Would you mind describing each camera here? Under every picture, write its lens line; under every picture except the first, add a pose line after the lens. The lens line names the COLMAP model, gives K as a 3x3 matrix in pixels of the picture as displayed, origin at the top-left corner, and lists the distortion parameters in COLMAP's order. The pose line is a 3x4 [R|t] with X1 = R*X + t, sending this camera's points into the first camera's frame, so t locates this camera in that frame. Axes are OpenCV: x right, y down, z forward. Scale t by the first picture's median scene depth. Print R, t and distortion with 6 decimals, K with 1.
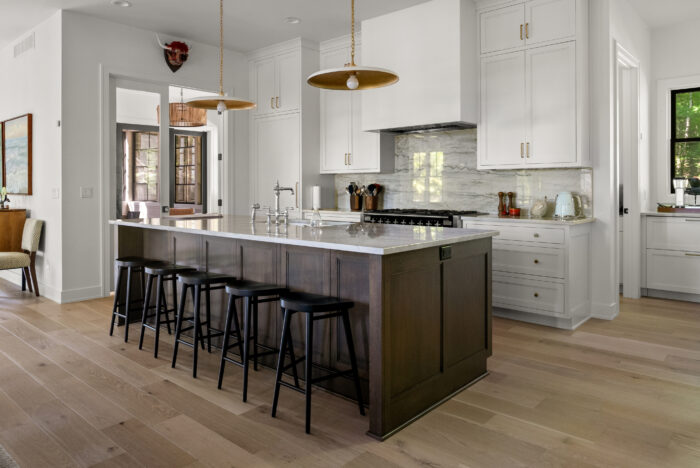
lens RADIAL K [[497.5, 0, 350.8], [0, 497.5, 195.7], [0, 0, 1]] dist [0.002937, -0.000153]
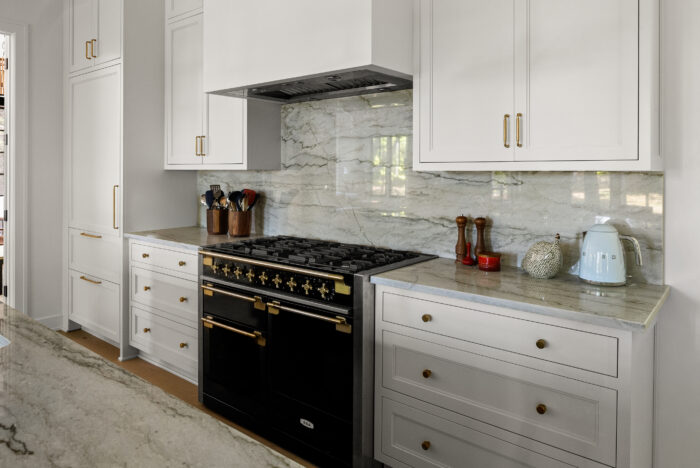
lens RADIAL K [[489.8, 0, 348.6], [0, 489.8, 181.1], [0, 0, 1]] dist [-0.005340, -0.001032]
pose [[0.999150, 0.006486, 0.040700, 0.168237], [-0.006569, 0.999977, 0.001893, -0.041770], [-0.040687, -0.002159, 0.999170, 0.515407]]
